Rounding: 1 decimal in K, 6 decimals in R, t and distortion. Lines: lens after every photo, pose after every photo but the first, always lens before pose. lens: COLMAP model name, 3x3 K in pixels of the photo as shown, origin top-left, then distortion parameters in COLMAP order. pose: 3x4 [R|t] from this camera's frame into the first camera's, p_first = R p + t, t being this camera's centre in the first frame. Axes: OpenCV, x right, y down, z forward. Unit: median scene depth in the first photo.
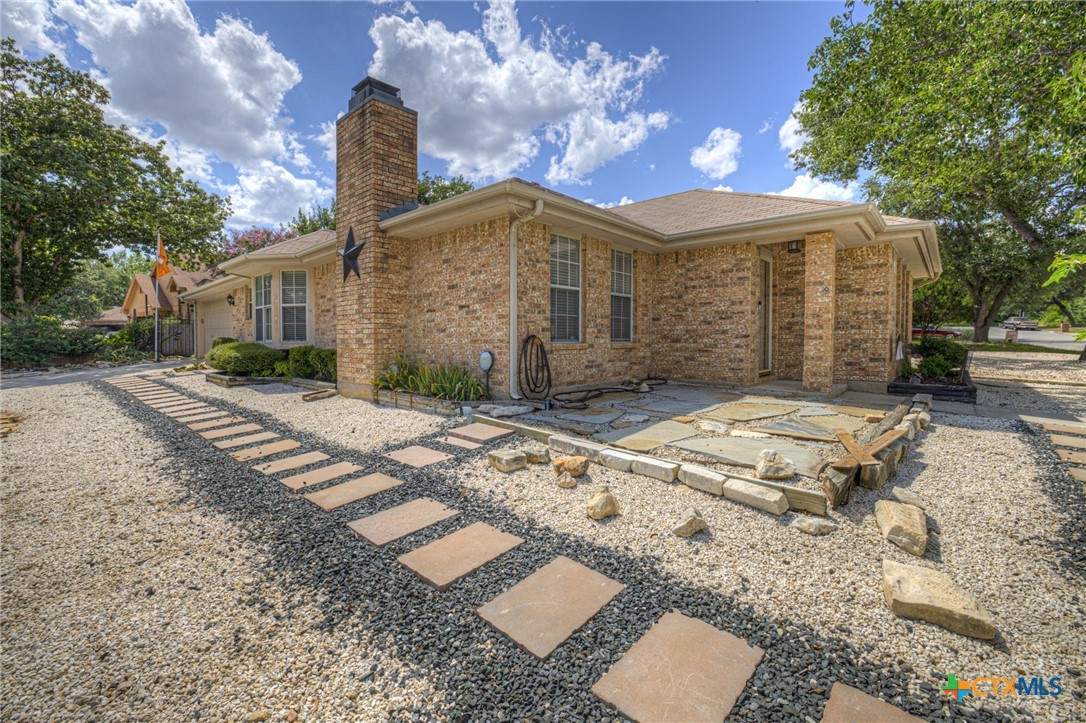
lens RADIAL K [[463.4, 0, 544.8], [0, 463.4, 351.0], [0, 0, 1]] dist [-0.021277, 0.000226]
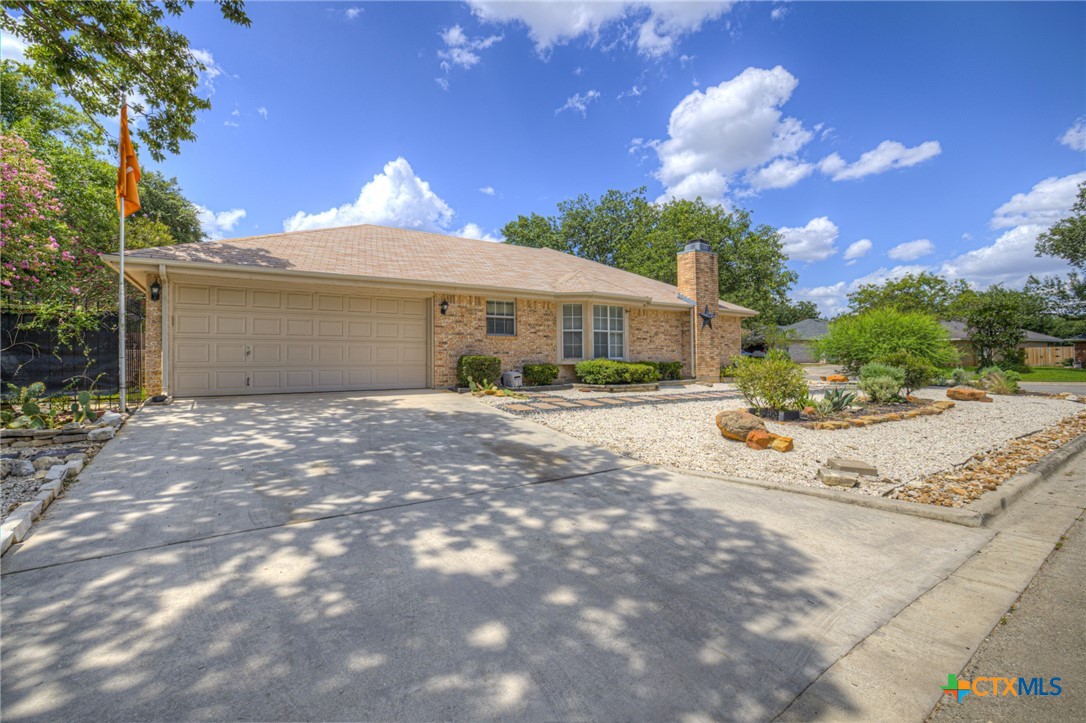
lens RADIAL K [[463.4, 0, 544.8], [0, 463.4, 351.0], [0, 0, 1]] dist [-0.021277, 0.000226]
pose [[0.235593, 0.007111, 0.971826, -2.785355], [0.025516, 0.999583, -0.013500, -0.042663], [-0.971517, 0.027978, 0.235313, 1.267649]]
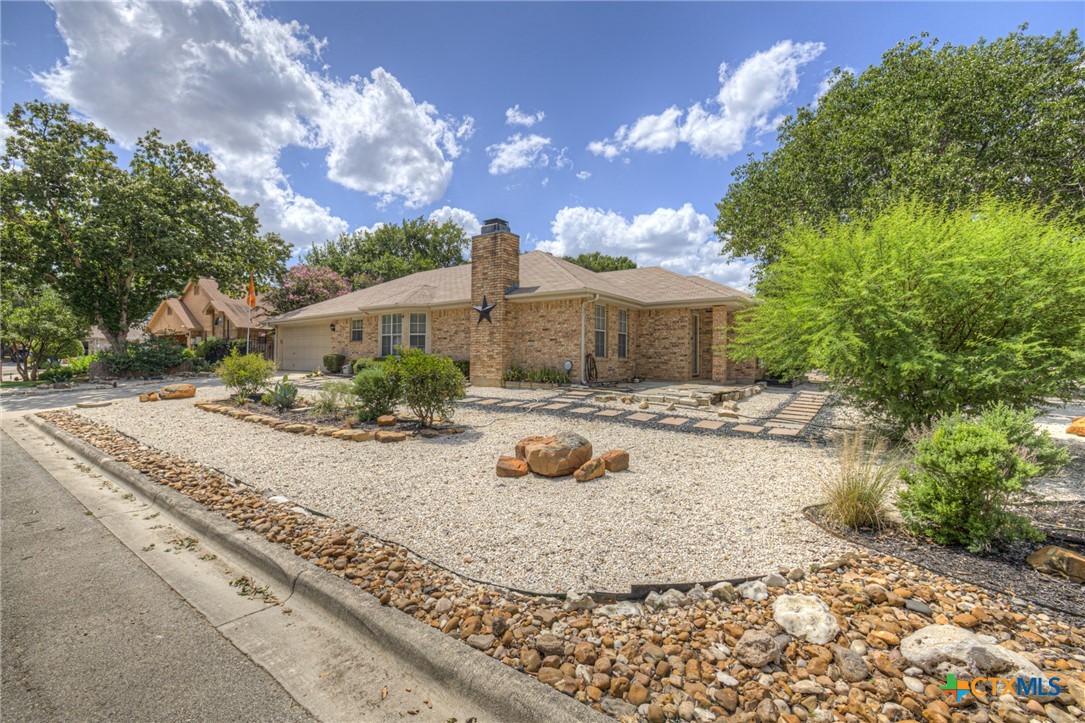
lens RADIAL K [[450.9, 0, 542.5], [0, 450.9, 361.5], [0, 0, 1]] dist [-0.035368, 0.000019]
pose [[0.994253, 0.007814, 0.106767, -0.388729], [-0.005522, 0.999748, -0.021742, 0.039931], [-0.106910, 0.021027, 0.994046, -0.870642]]
